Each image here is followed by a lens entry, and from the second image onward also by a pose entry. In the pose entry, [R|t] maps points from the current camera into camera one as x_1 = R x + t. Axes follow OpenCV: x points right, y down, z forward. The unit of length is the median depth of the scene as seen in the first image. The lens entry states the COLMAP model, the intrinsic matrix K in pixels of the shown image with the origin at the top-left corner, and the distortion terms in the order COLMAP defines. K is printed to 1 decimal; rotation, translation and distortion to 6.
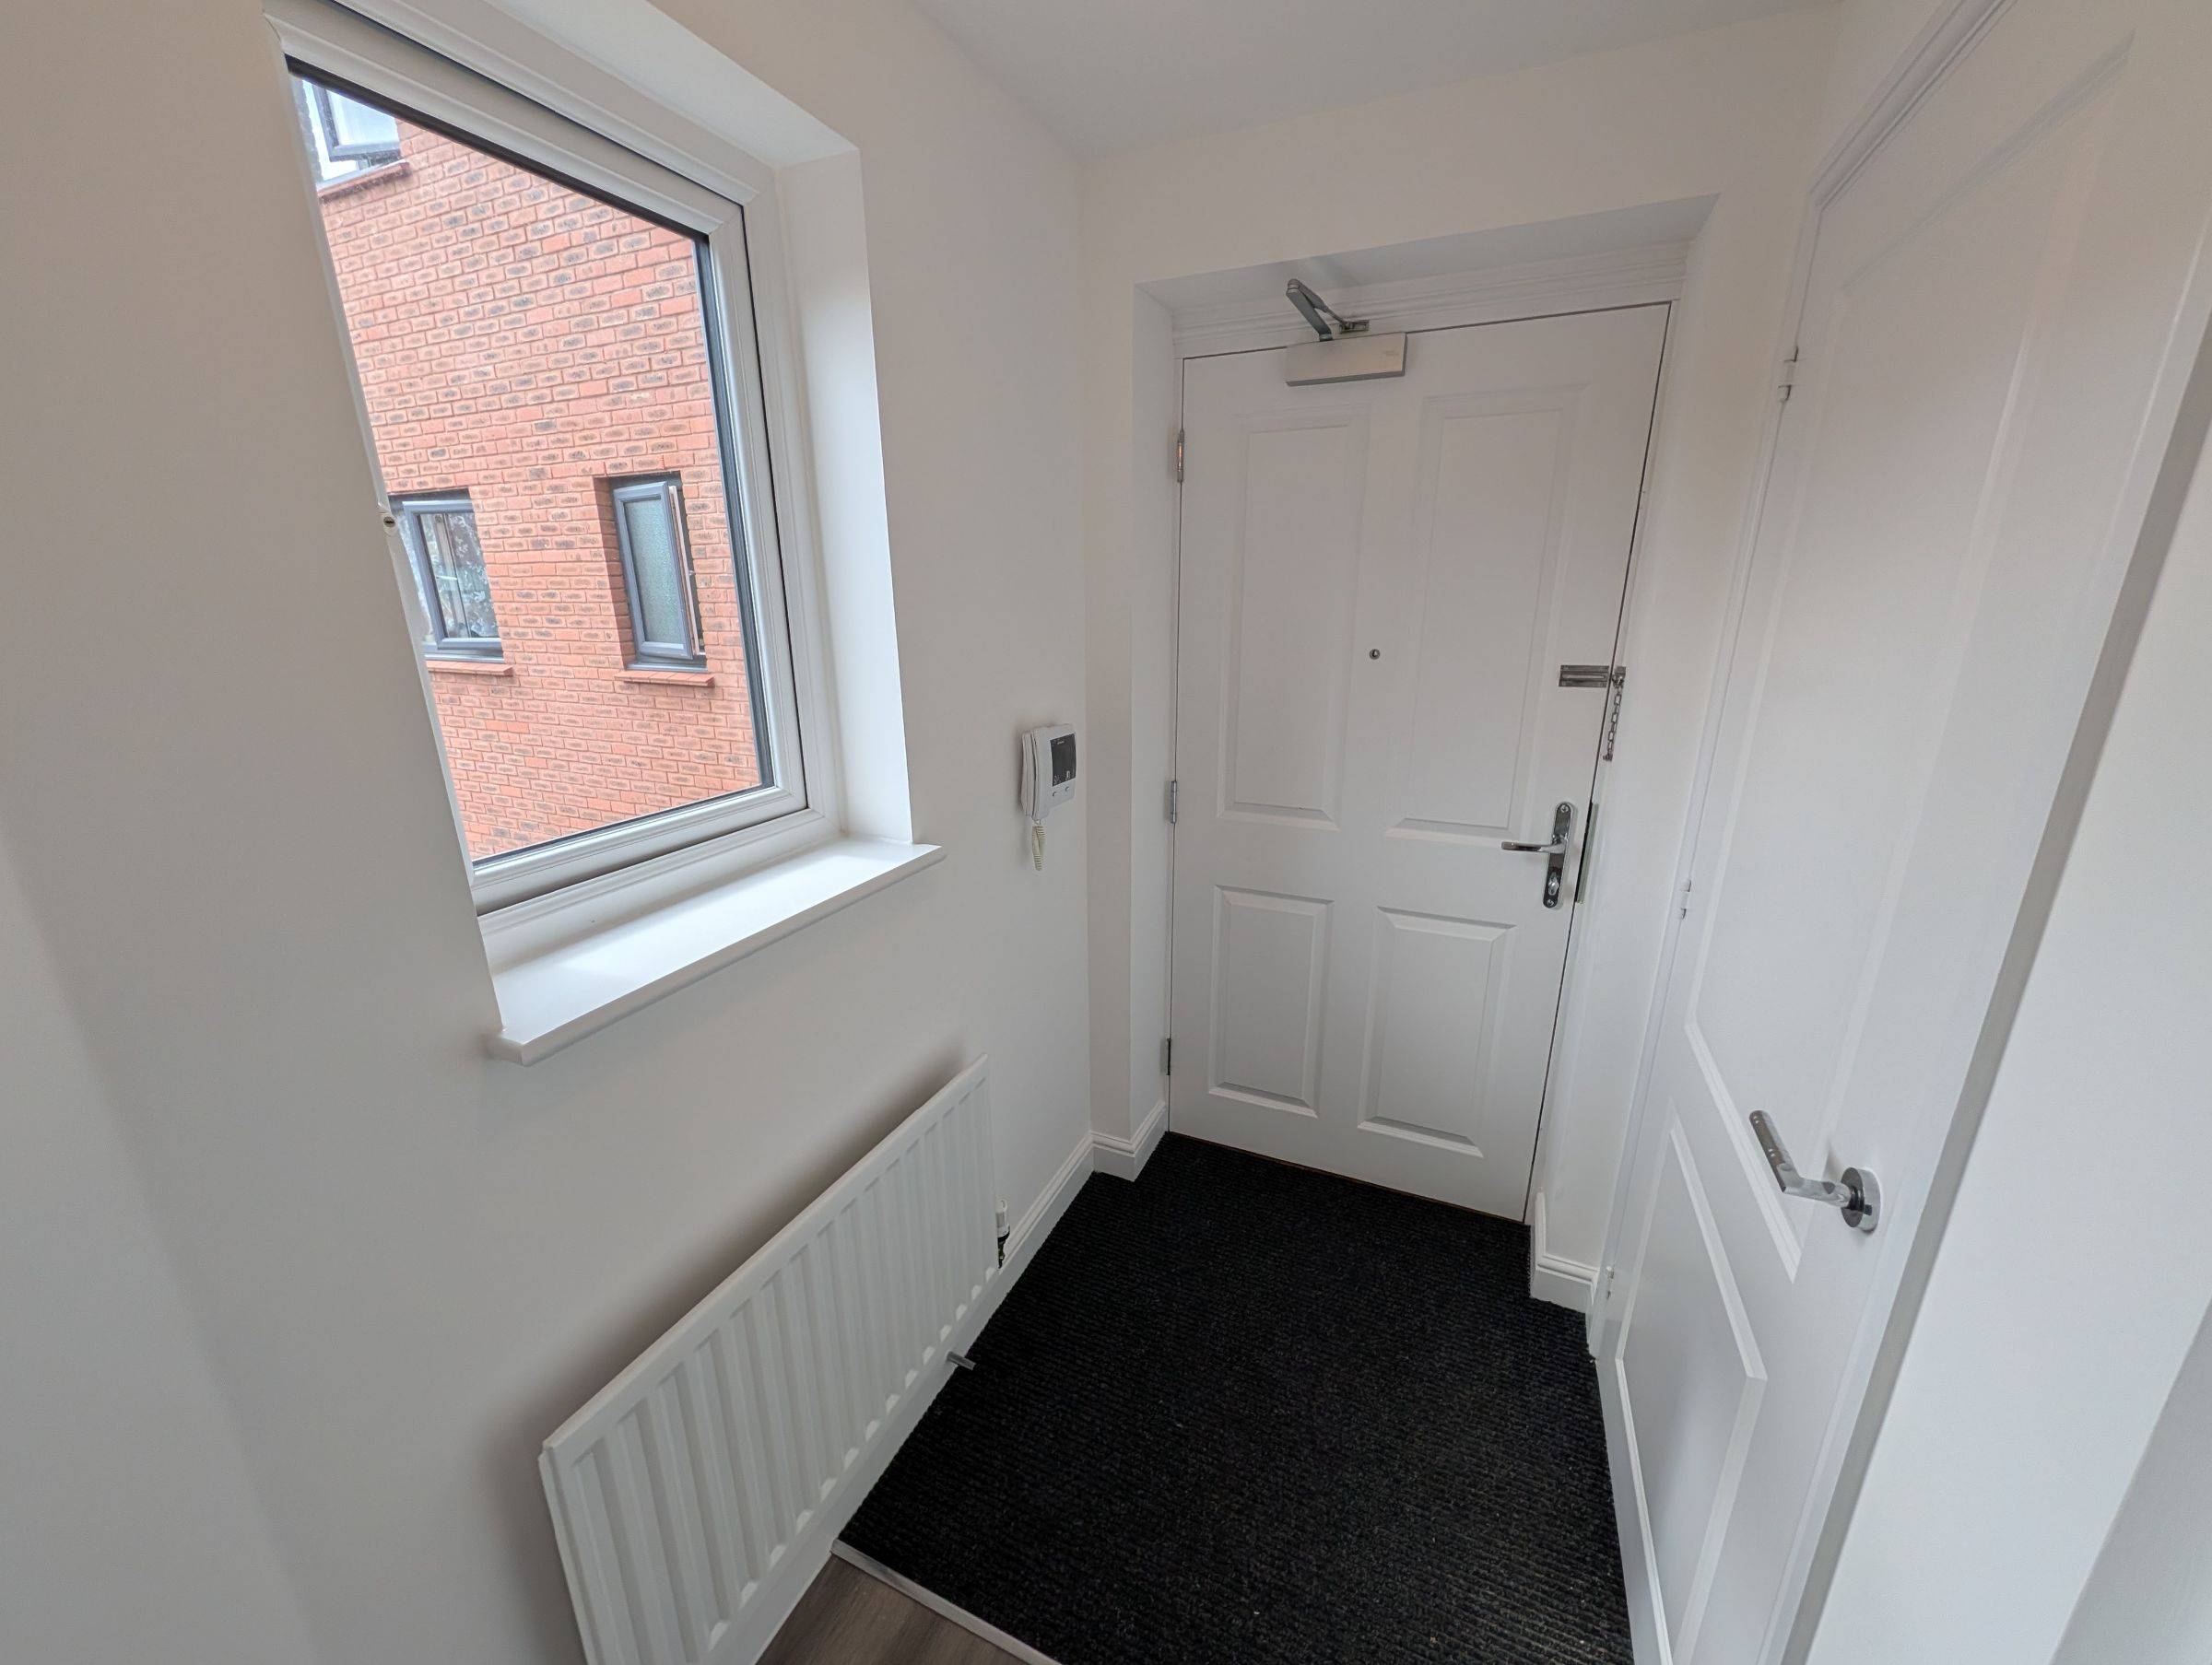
lens RADIAL K [[846.0, 0, 1106.0], [0, 846.0, 832.5], [0, 0, 1]] dist [0.000512, 0.000027]
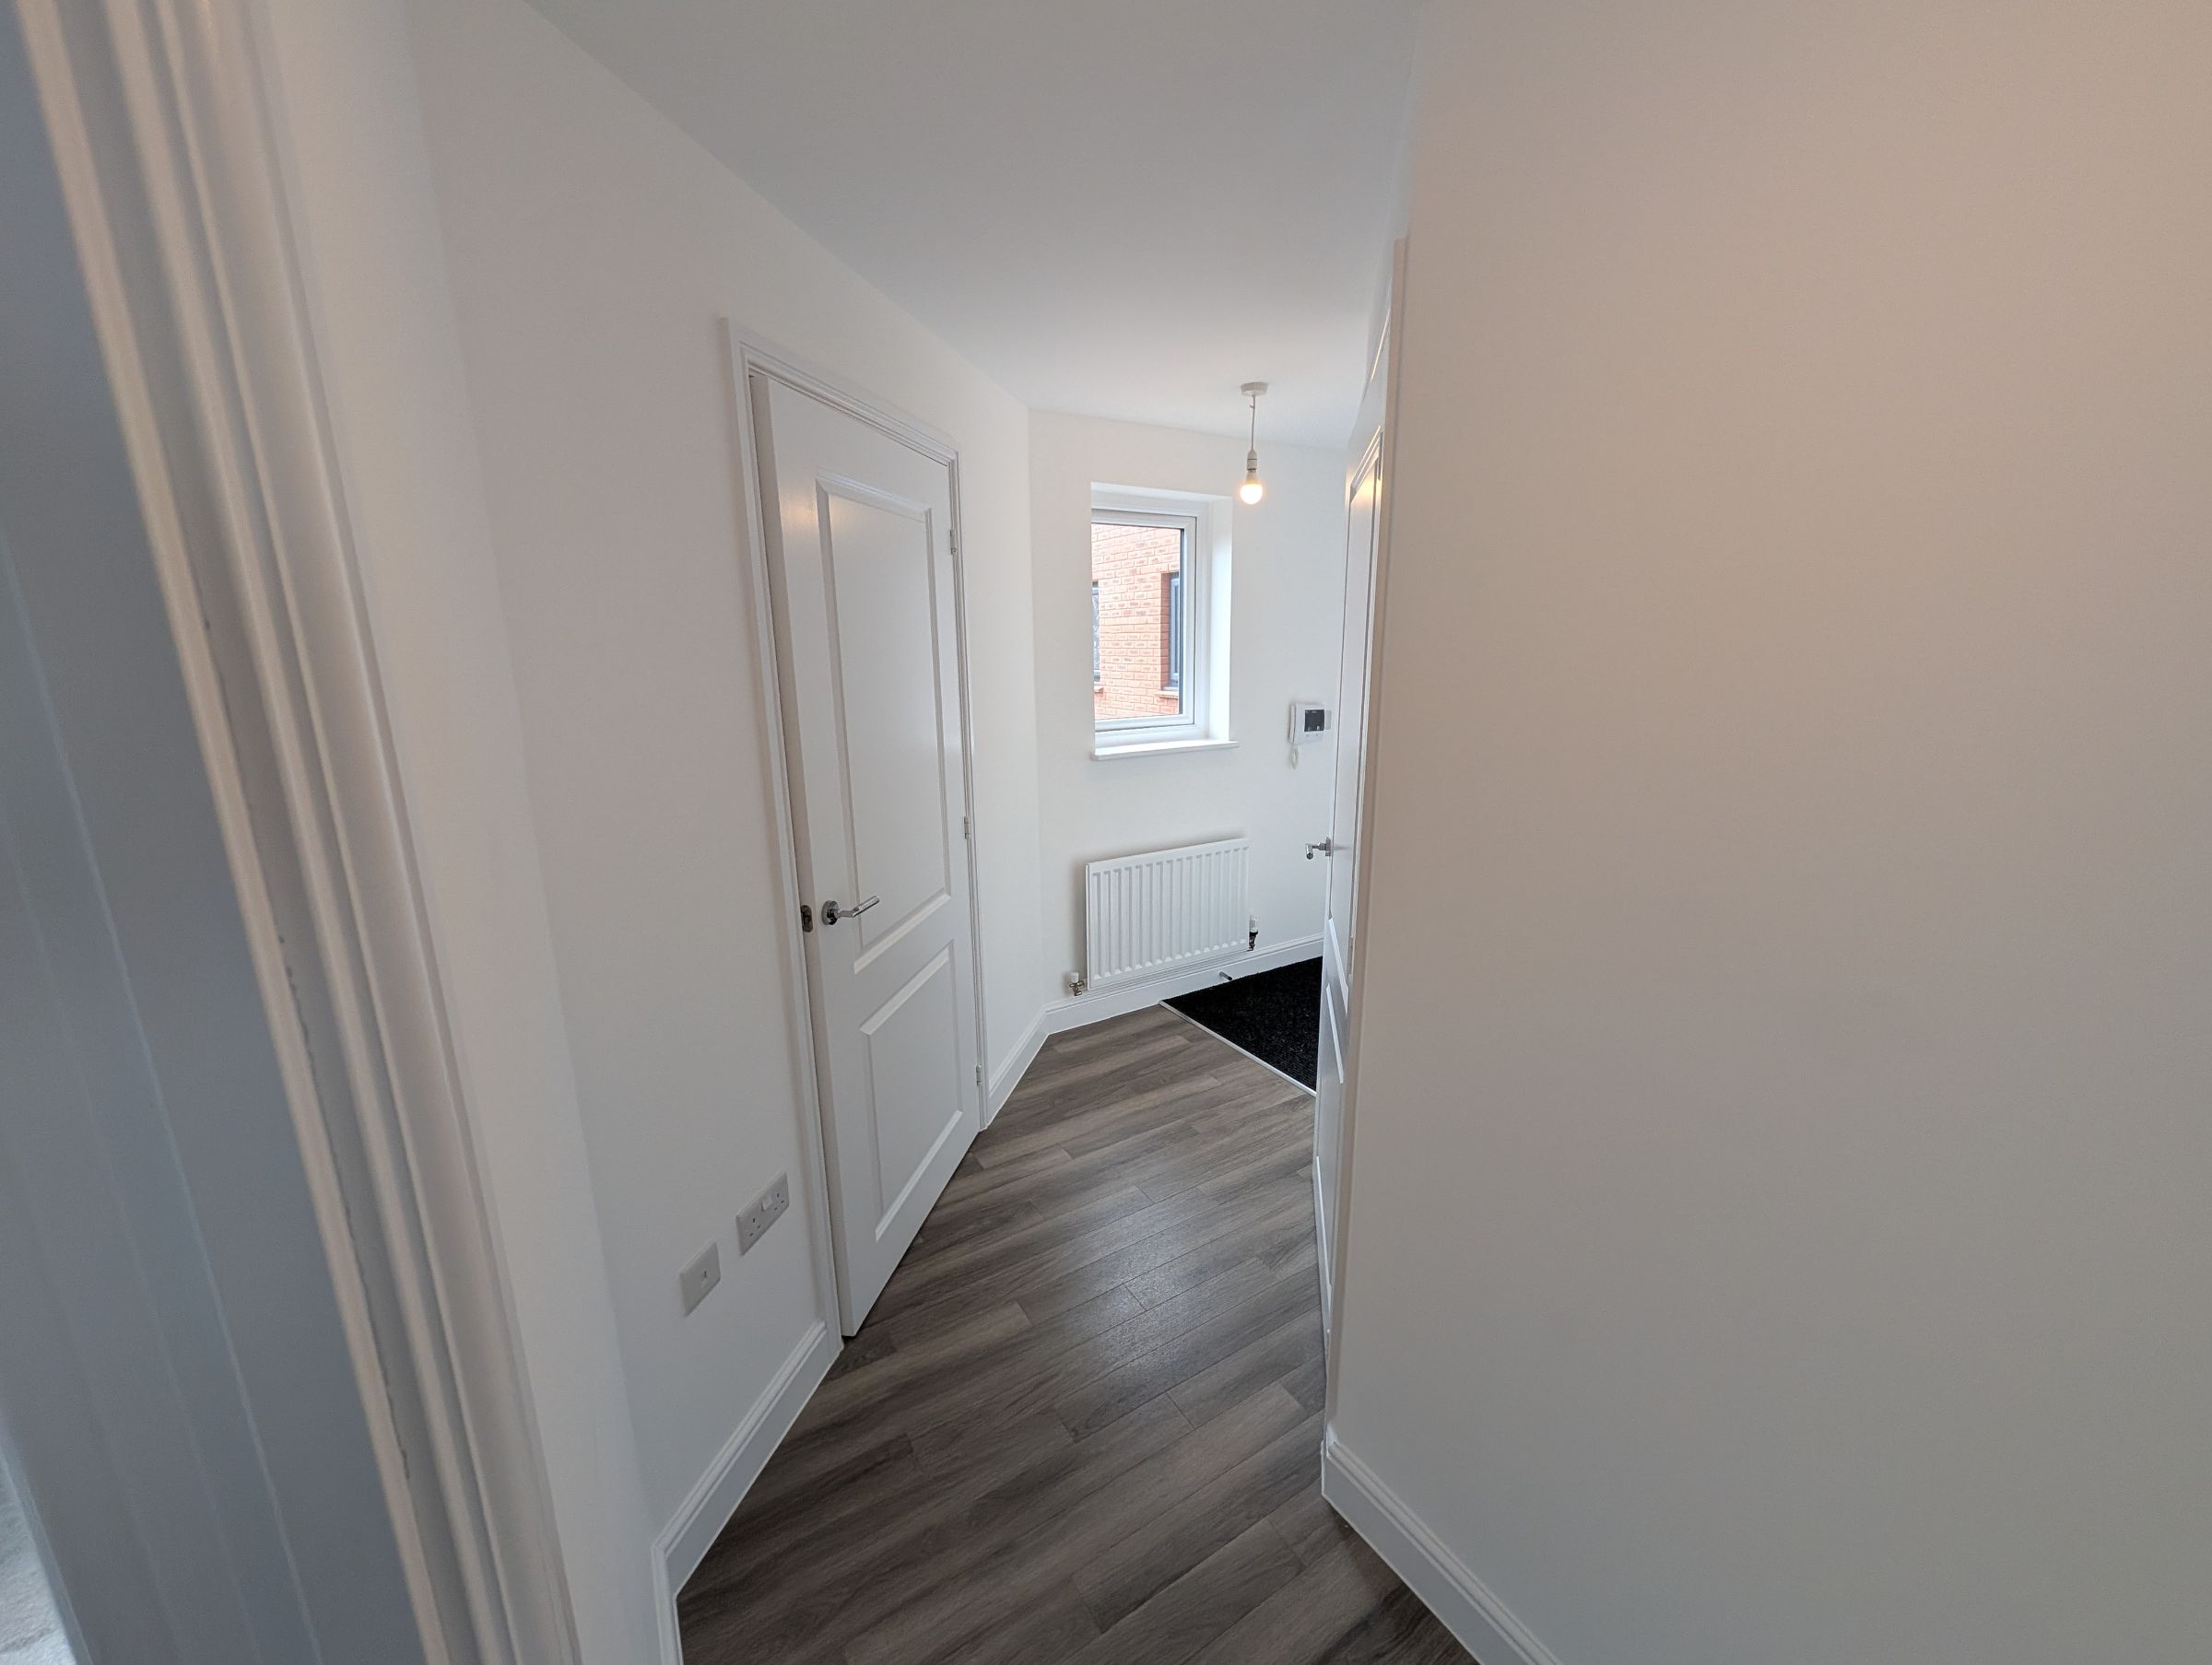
lens RADIAL K [[846.0, 0, 1106.0], [0, 846.0, 832.5], [0, 0, 1]] dist [0.000512, 0.000027]
pose [[0.828103, 0.122512, -0.547024, 0.256483], [-0.151785, 0.988378, -0.008420, 0.104394], [0.539635, 0.090002, 0.837074, -0.375067]]
